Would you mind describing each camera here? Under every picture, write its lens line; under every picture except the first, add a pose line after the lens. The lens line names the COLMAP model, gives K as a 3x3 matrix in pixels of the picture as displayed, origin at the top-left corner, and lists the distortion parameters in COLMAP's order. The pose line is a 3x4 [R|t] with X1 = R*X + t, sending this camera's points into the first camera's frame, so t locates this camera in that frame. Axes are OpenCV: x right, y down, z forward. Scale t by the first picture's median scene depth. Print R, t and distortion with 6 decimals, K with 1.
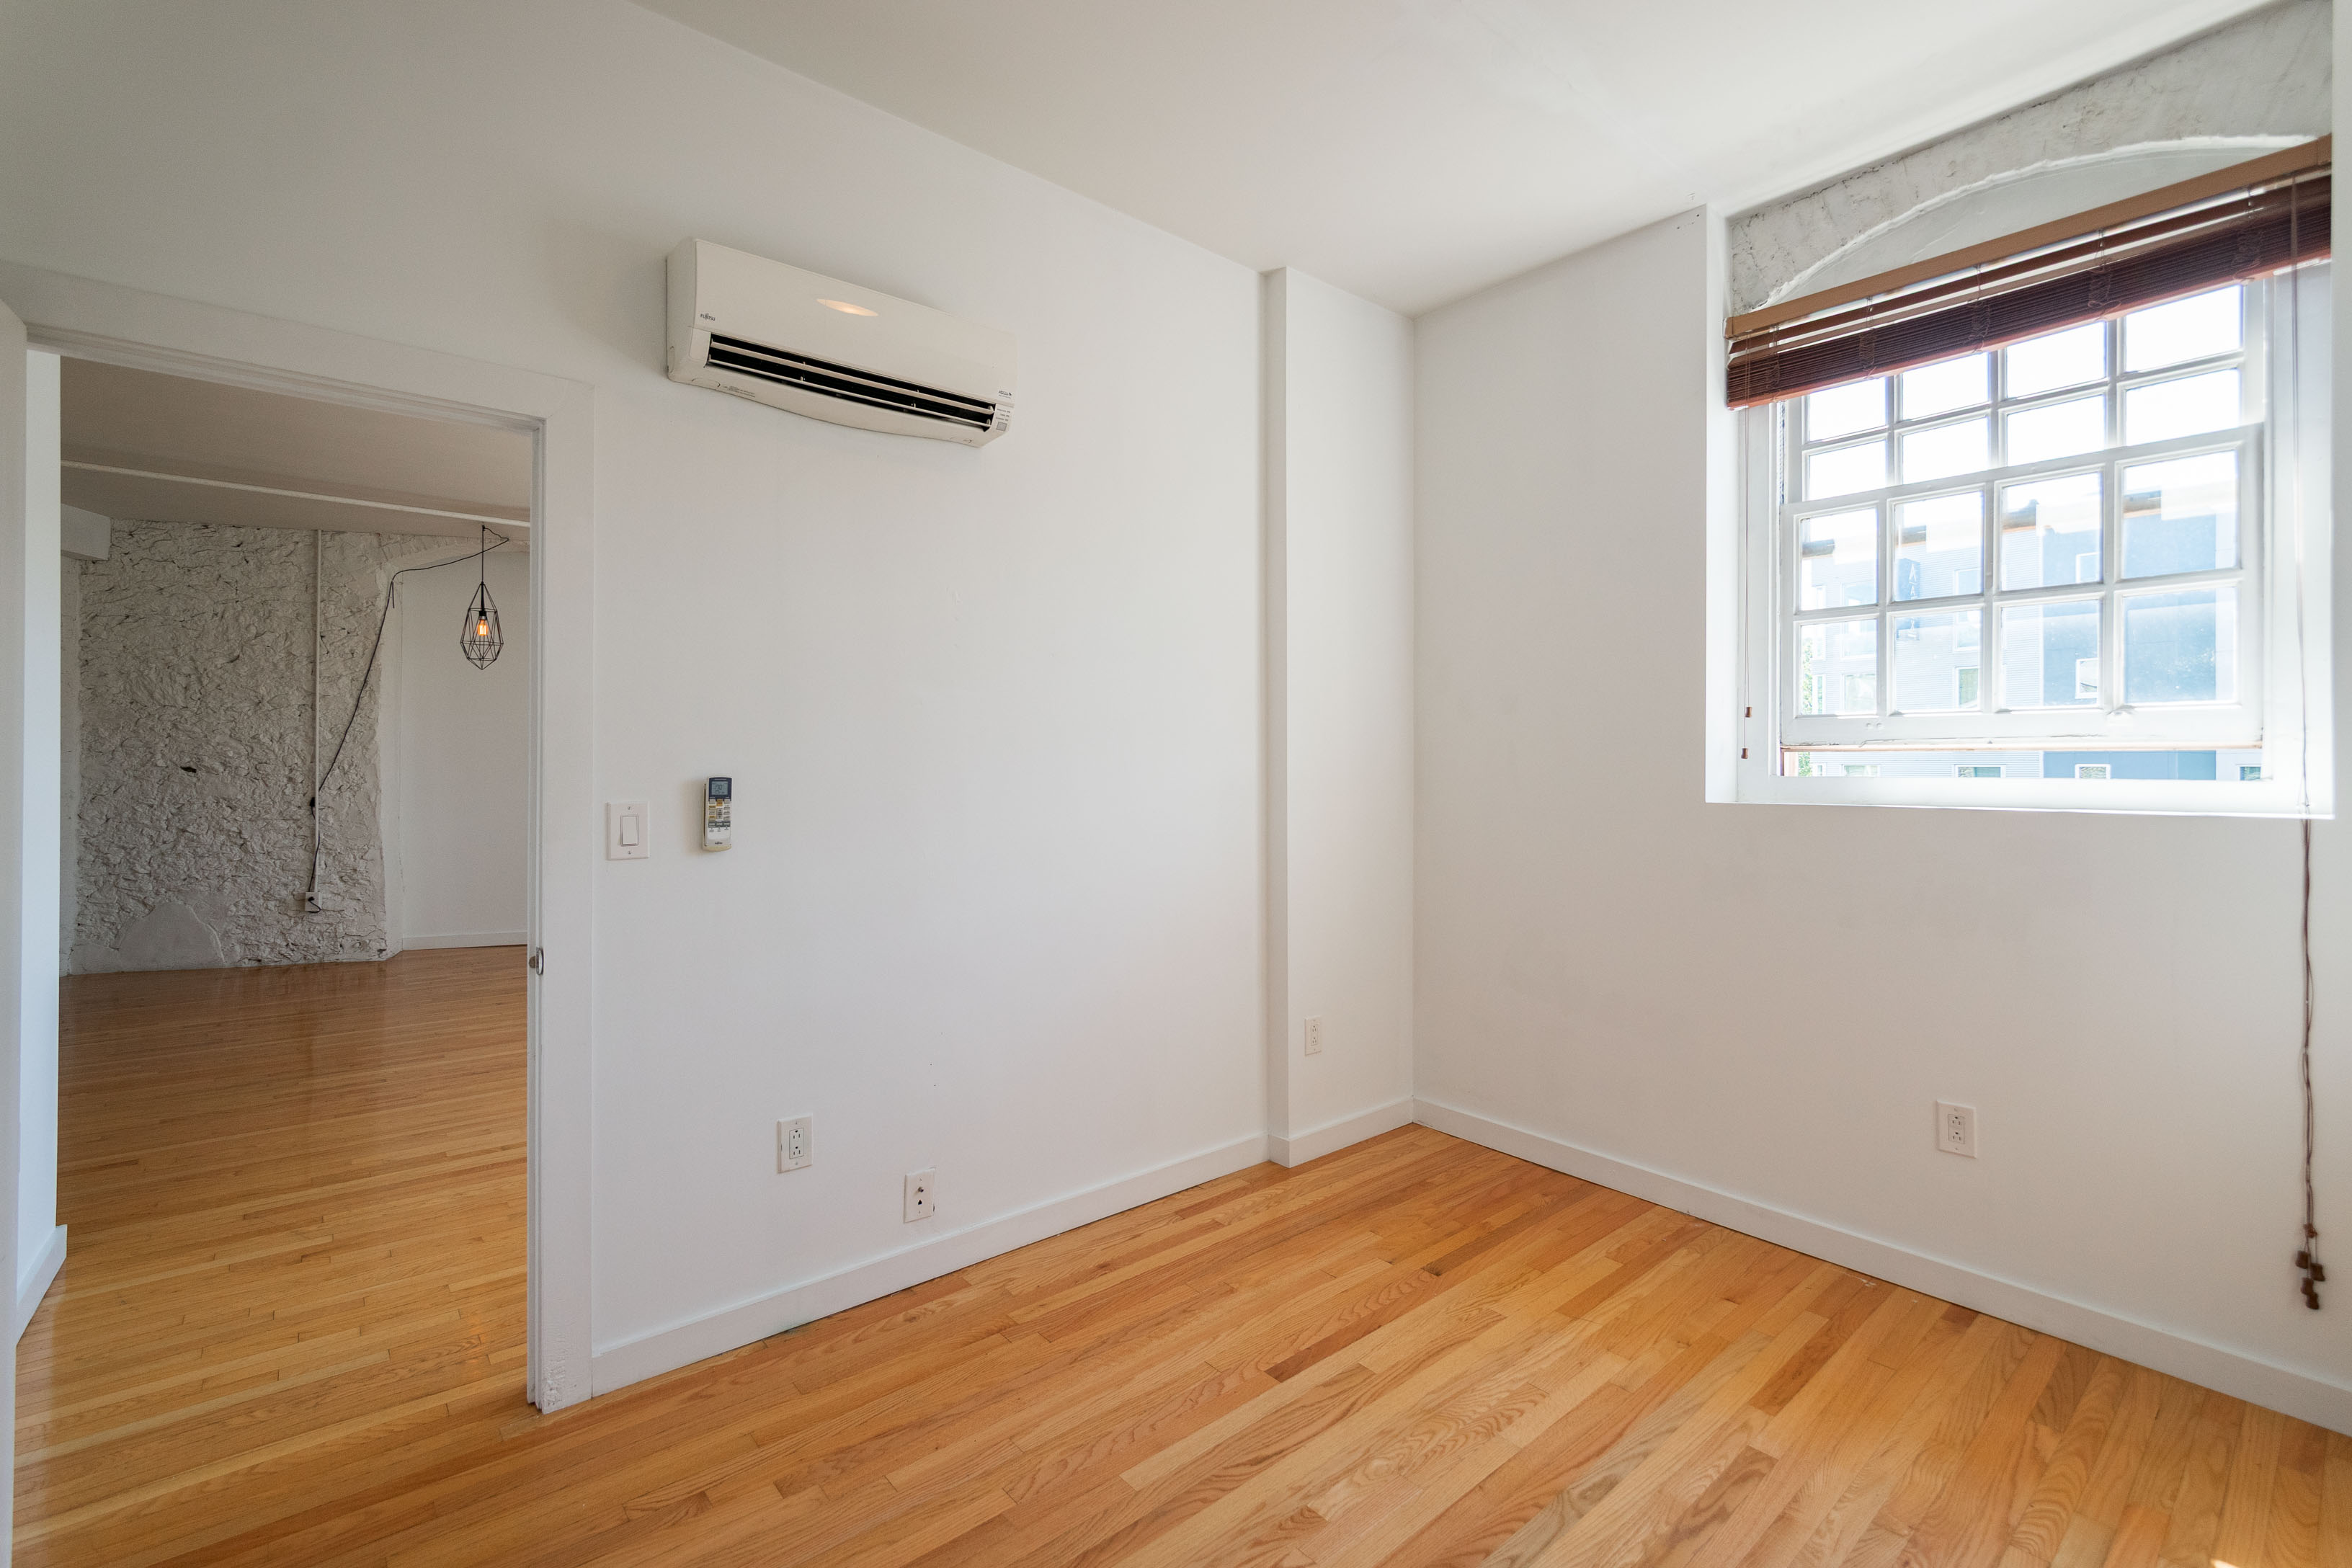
lens RADIAL K [[1022.6, 0, 1178.8], [0, 1022.6, 759.2], [0, 0, 1]] dist [-0.001181, 0.000684]
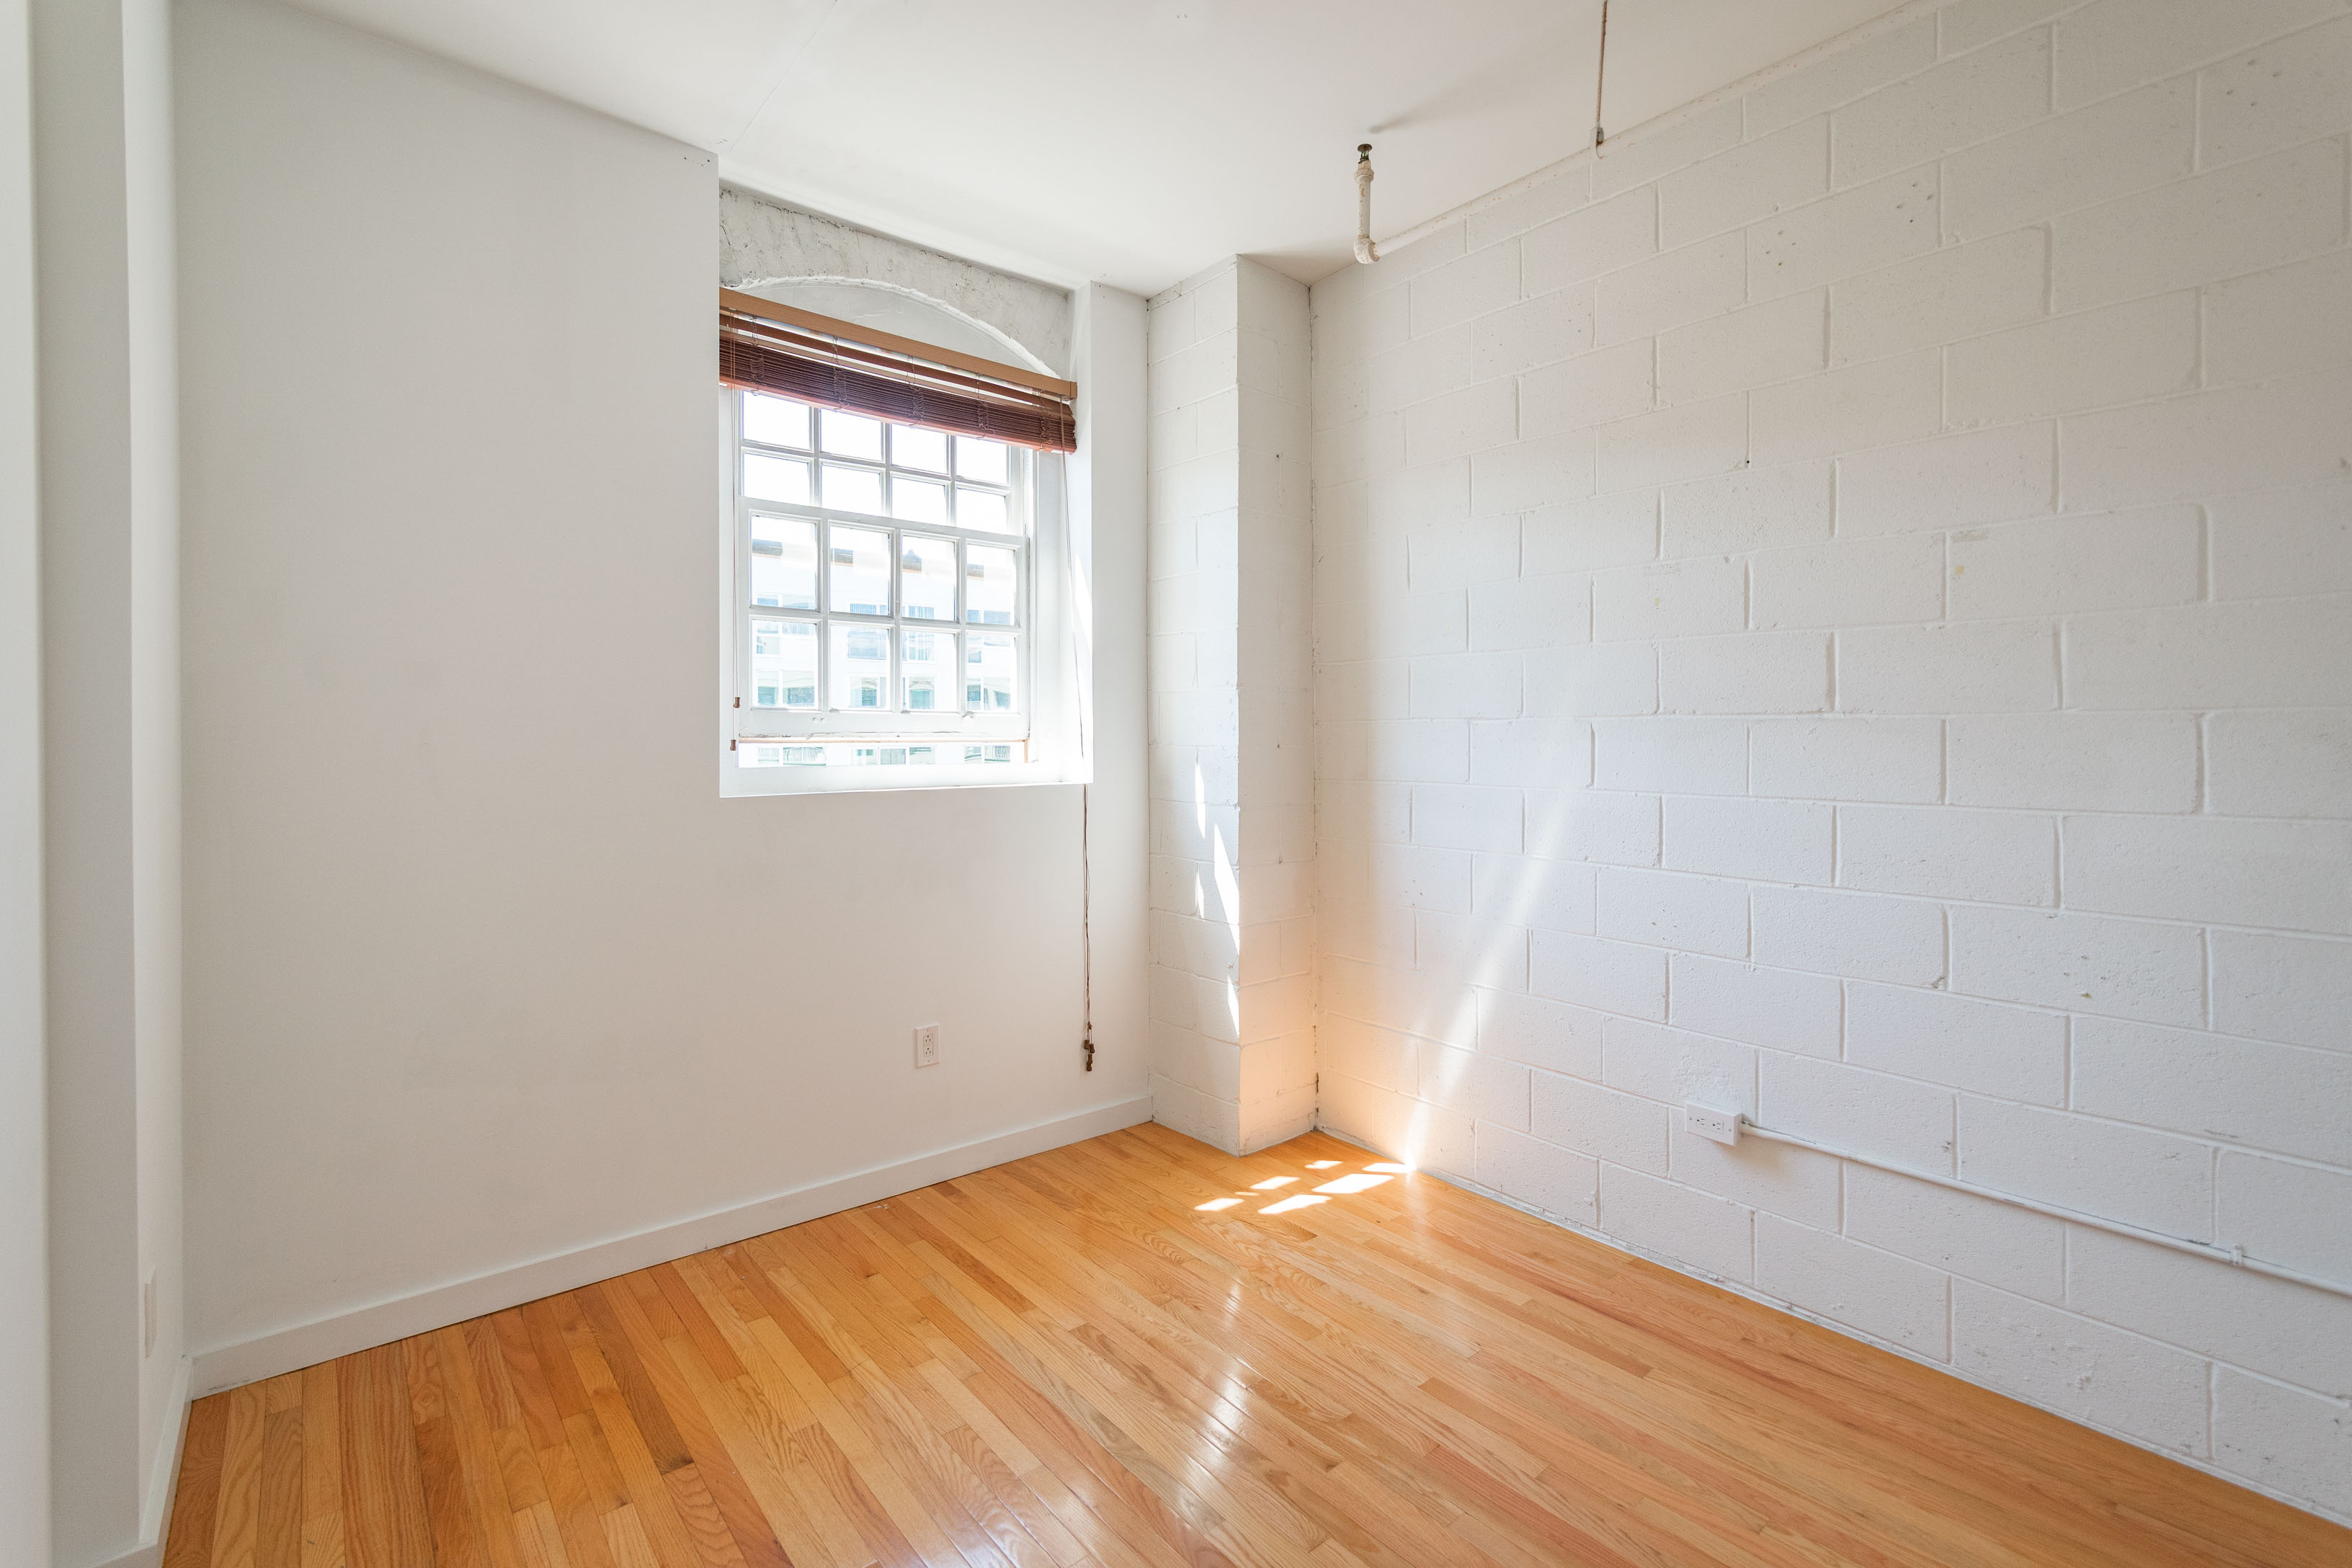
lens RADIAL K [[1044.7, 0, 1184.0], [0, 1044.7, 746.1], [0, 0, 1]] dist [0.000066, 0.000305]
pose [[0.005140, -0.002303, 0.999984, -0.567506], [0.001705, 0.999996, 0.002294, -0.007923], [-0.999985, 0.001693, 0.005143, 0.747536]]
